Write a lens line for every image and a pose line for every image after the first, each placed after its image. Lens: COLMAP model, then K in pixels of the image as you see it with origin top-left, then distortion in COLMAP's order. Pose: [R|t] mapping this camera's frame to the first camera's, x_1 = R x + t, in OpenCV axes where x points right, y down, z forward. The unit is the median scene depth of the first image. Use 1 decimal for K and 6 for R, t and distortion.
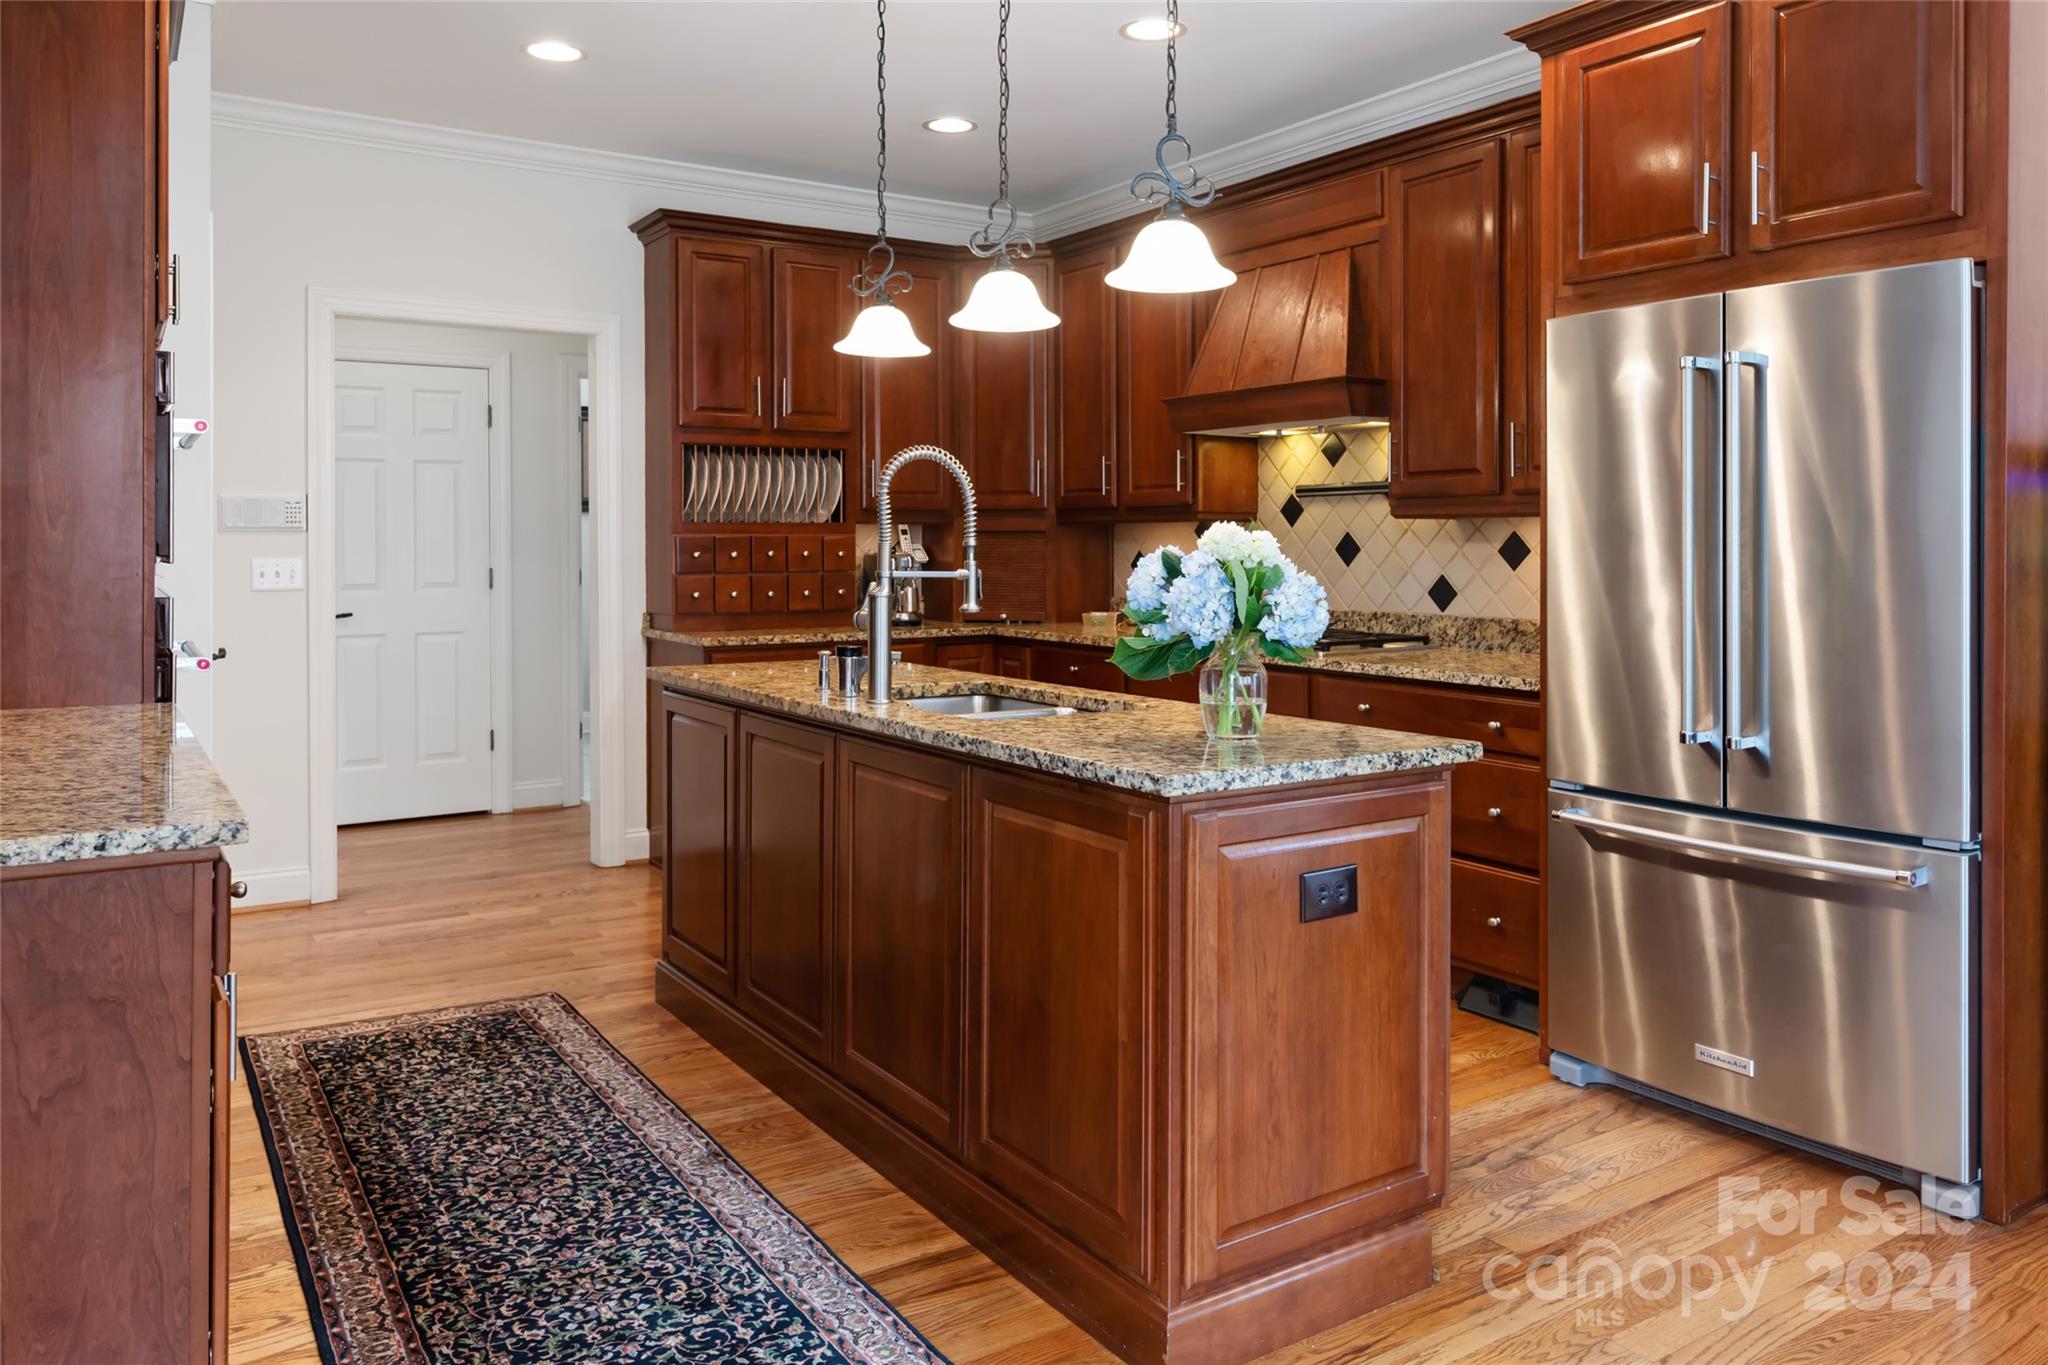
lens RADIAL K [[1438.8, 0, 1027.2], [0, 1438.8, 675.5], [0, 0, 1]] dist [-0.006778, -0.000438]
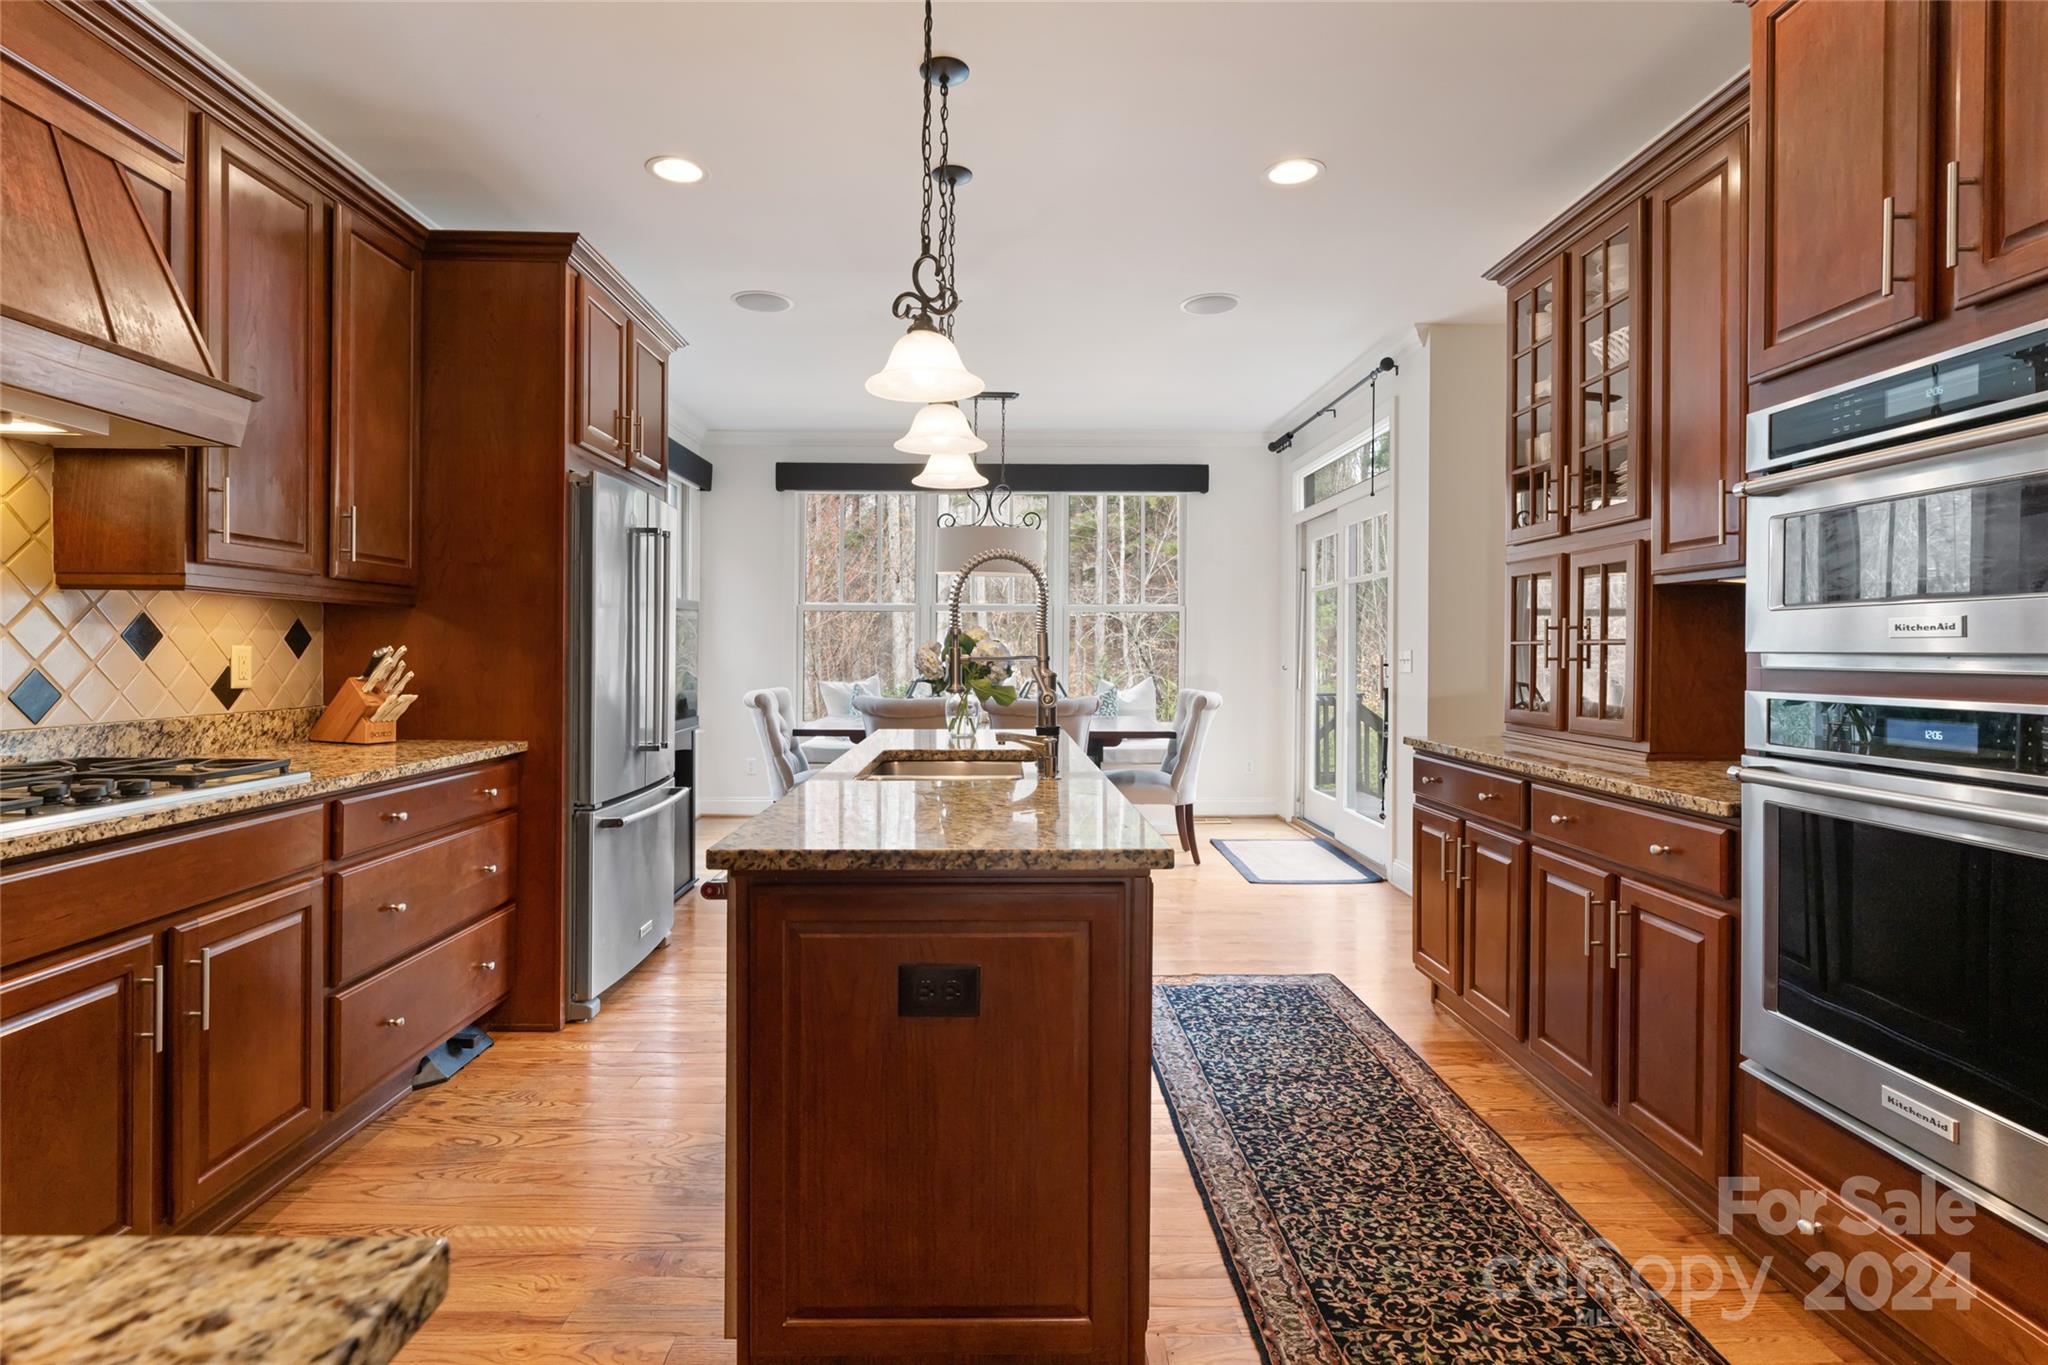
lens RADIAL K [[1018.2, 0, 1026.2], [0, 1018.2, 672.6], [0, 0, 1]] dist [0.002899, 0.000192]
pose [[-0.854116, -0.014625, 0.519877, -0.610820], [0.040277, 0.994743, 0.094155, -0.159081], [-0.518521, 0.101358, -0.849036, 1.956685]]
